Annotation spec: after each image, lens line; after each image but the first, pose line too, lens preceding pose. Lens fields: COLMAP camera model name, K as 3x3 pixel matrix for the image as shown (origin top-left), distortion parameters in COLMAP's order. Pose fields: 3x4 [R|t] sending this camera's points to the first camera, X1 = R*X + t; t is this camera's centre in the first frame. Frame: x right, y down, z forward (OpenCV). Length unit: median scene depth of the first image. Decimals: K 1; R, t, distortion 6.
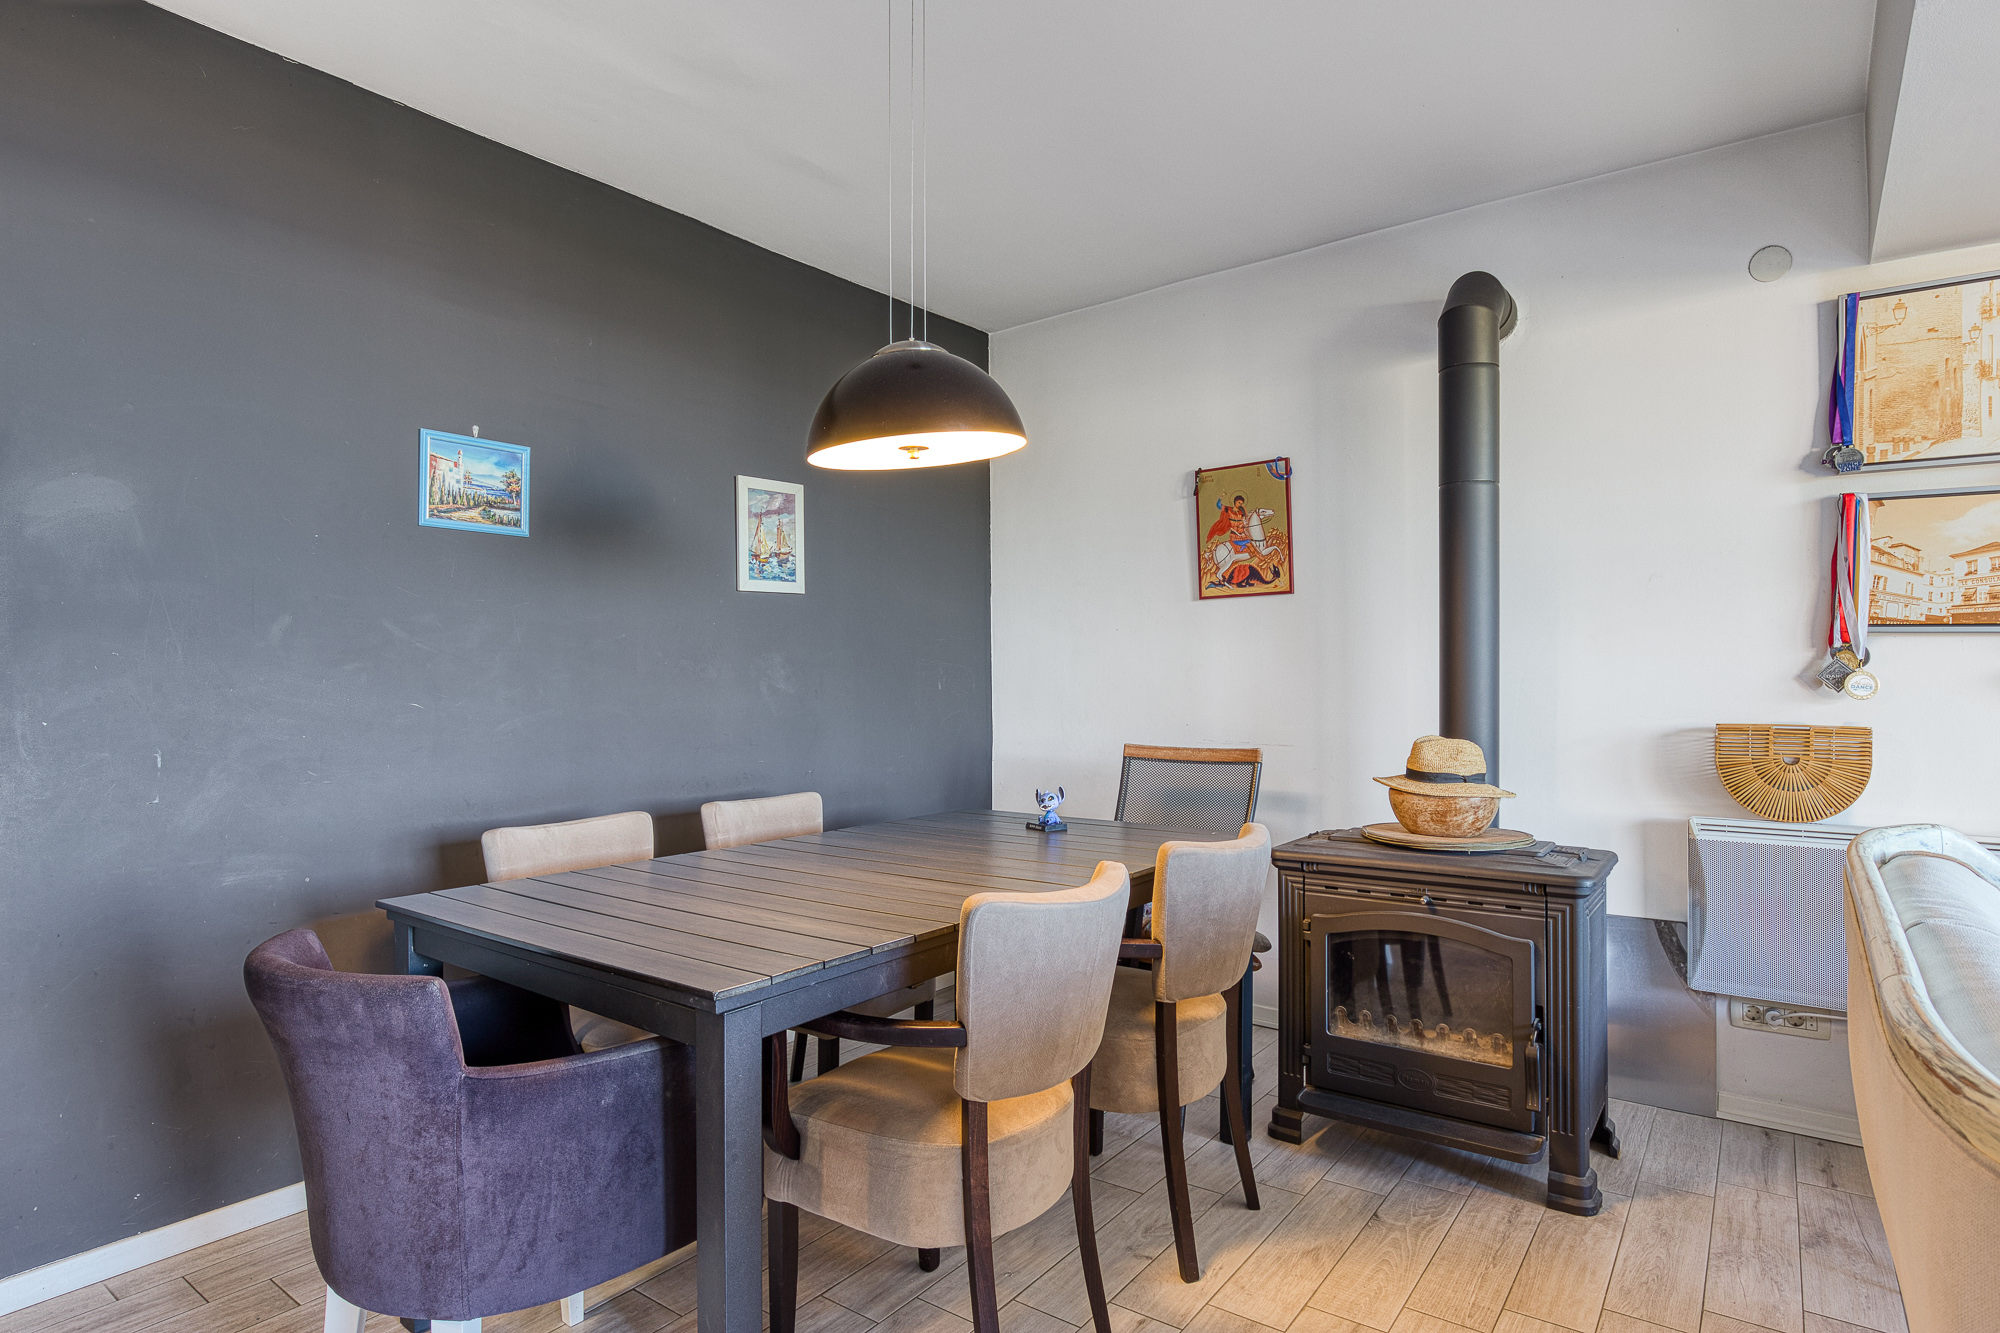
lens RADIAL K [[1056.4, 0, 1005.3], [0, 1056.4, 660.5], [0, 0, 1]] dist [-0.033686, 0.009719]
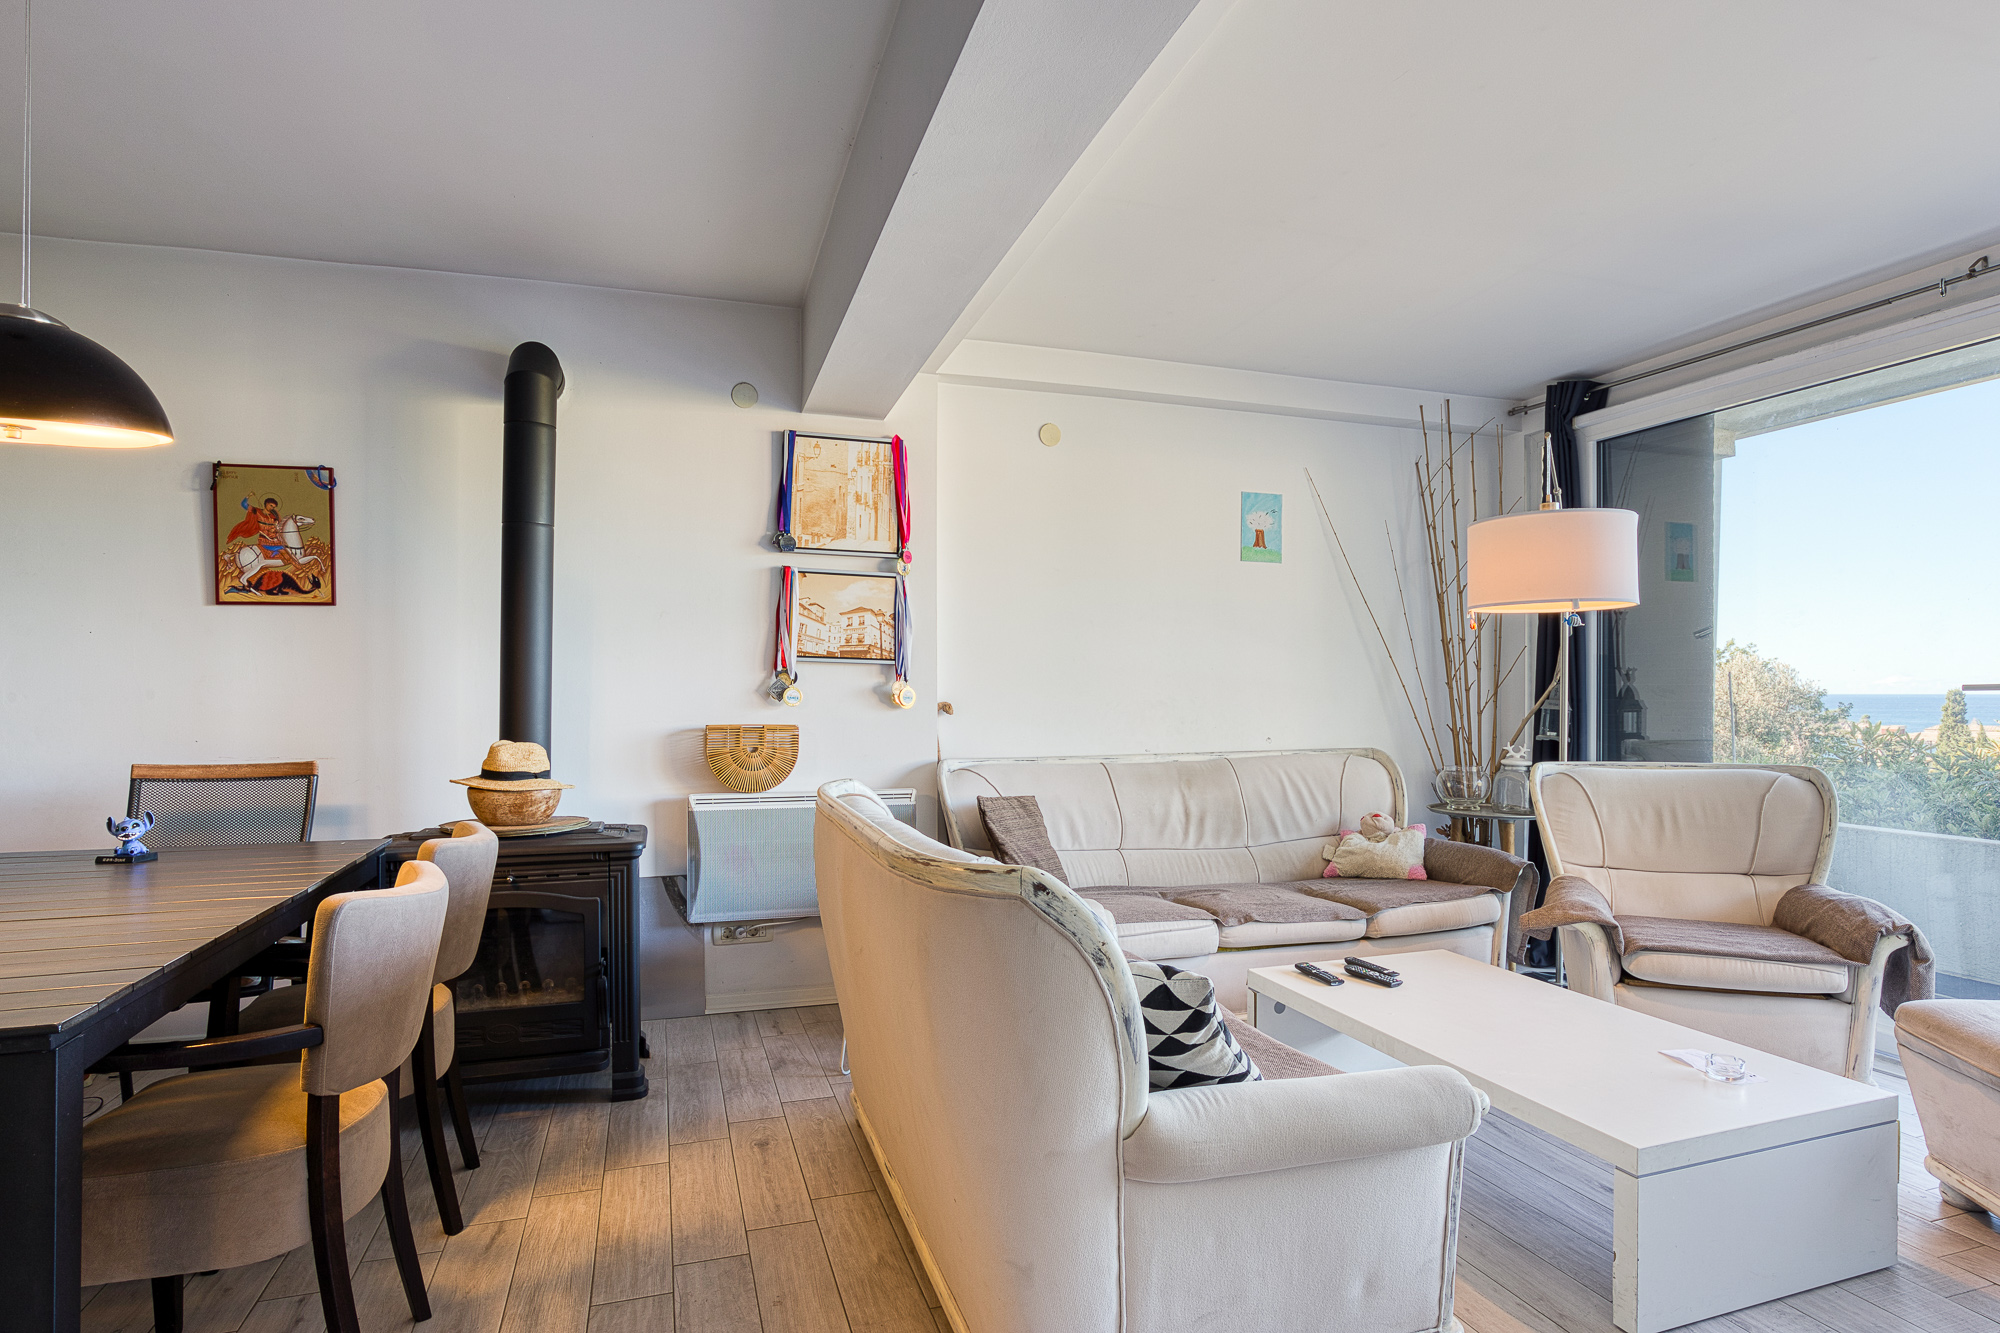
lens RADIAL K [[1056.4, 0, 1005.3], [0, 1056.4, 660.5], [0, 0, 1]] dist [-0.033686, 0.009719]
pose [[0.585317, 0.025486, 0.810404, -0.212131], [-0.015359, 0.999675, -0.020345, -0.001565], [-0.810659, -0.000539, 0.585518, -0.125478]]
